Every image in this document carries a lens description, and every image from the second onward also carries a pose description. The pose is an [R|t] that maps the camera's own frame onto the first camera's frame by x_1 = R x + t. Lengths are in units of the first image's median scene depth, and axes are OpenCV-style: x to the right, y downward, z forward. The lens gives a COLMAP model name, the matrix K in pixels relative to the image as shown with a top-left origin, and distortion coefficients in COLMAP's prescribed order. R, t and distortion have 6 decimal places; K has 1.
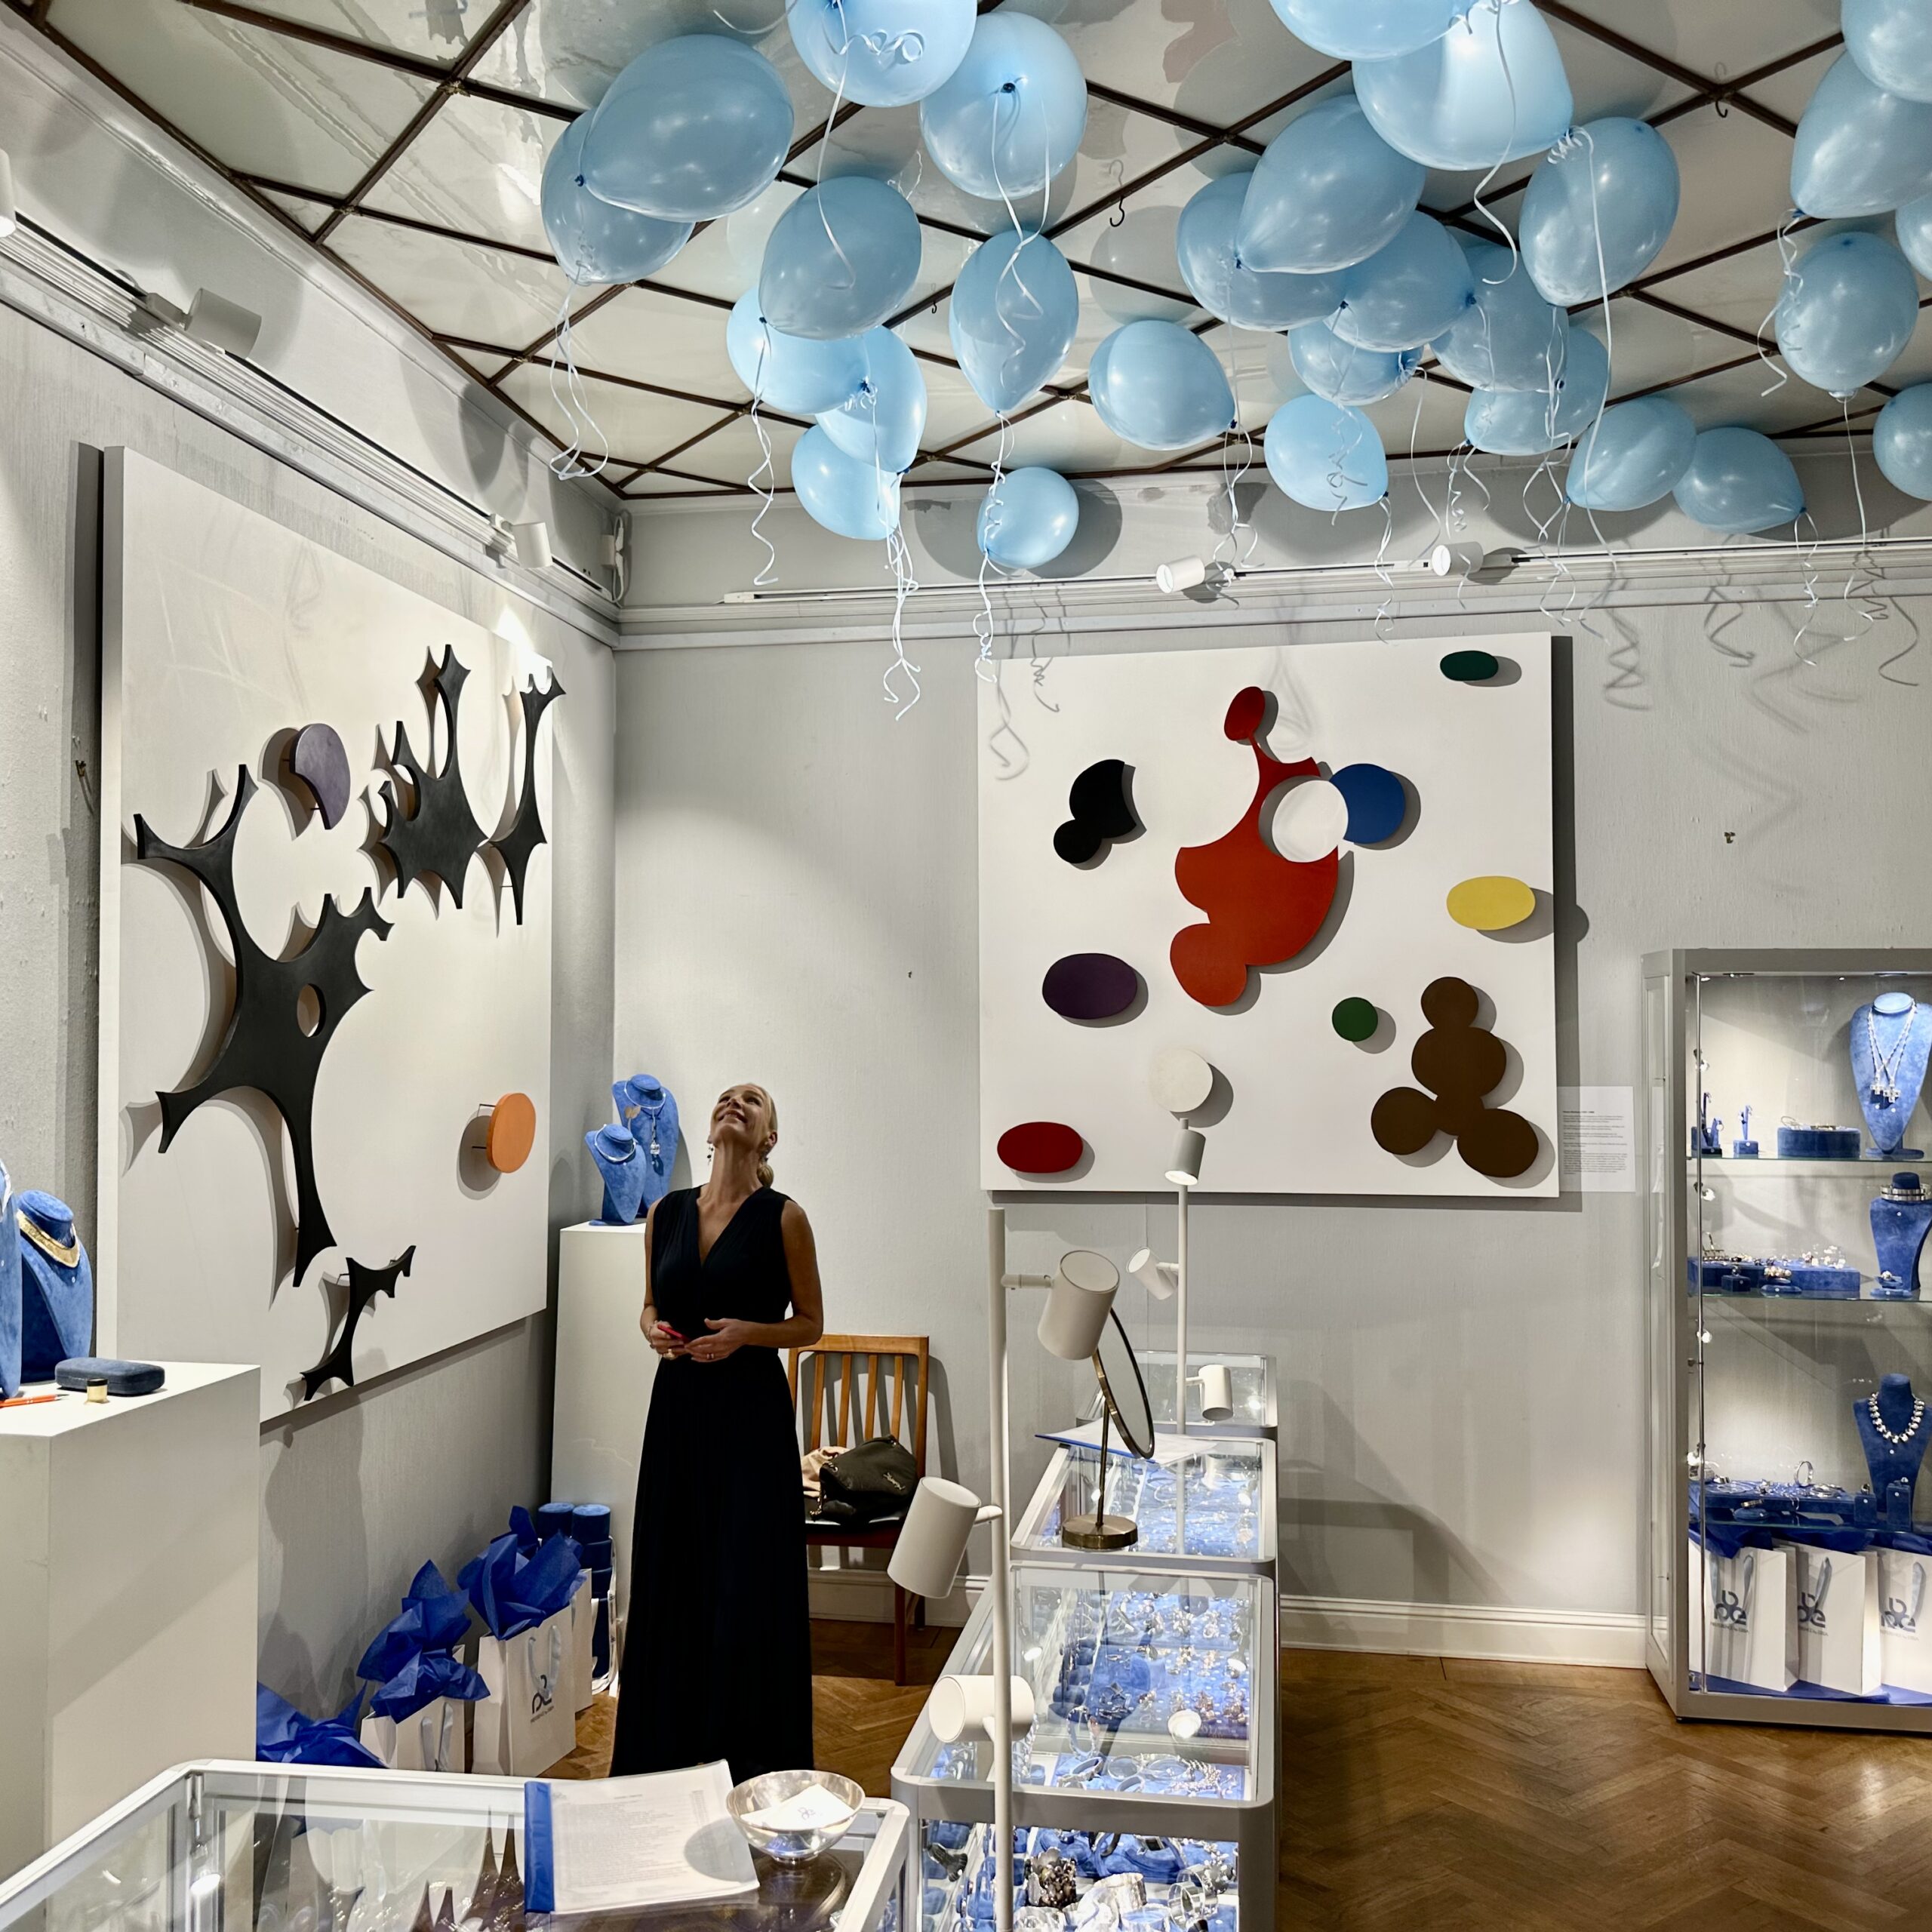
lens RADIAL K [[1819.6, 0, 957.1], [0, 1819.6, 976.1], [0, 0, 1]] dist [0.160425, -0.284818]
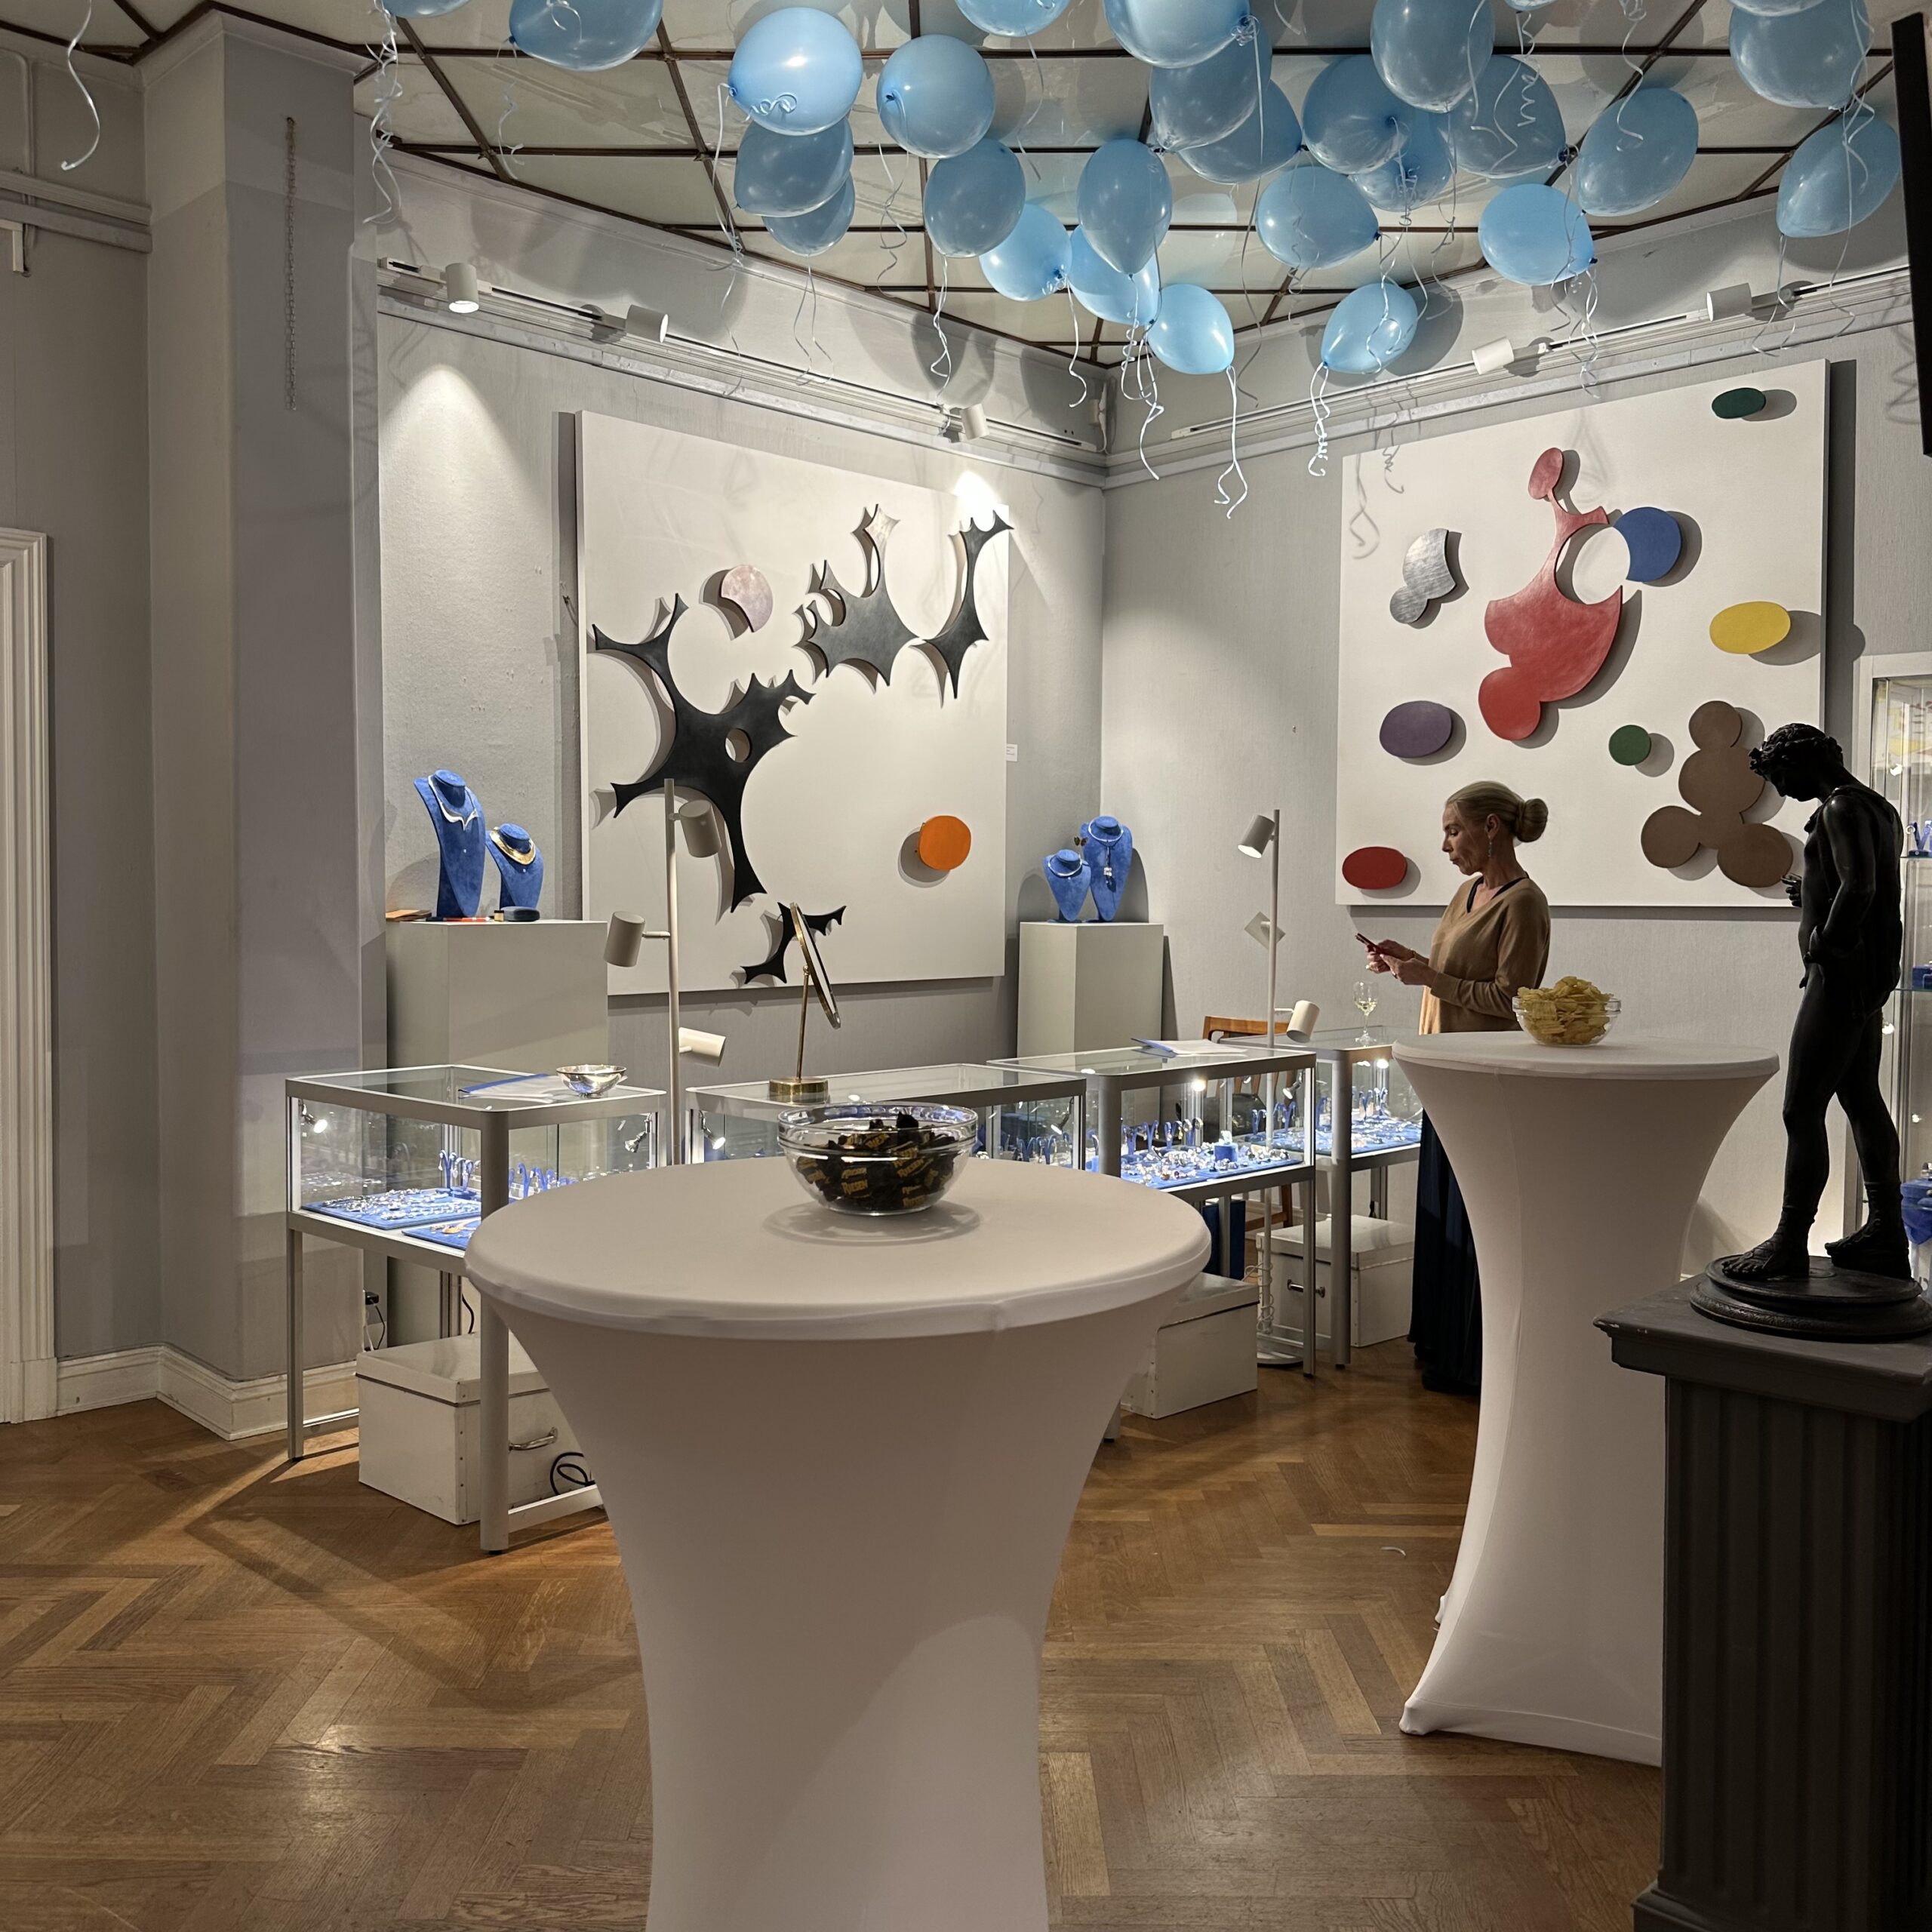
lens RADIAL K [[1819.6, 0, 957.1], [0, 1819.6, 976.1], [0, 0, 1]] dist [0.160425, -0.284818]
pose [[0.803595, 0.035155, -0.594138, 0.566740], [0.008588, 0.997465, 0.070636, 0.080581], [0.595115, -0.061865, 0.801256, -0.139099]]
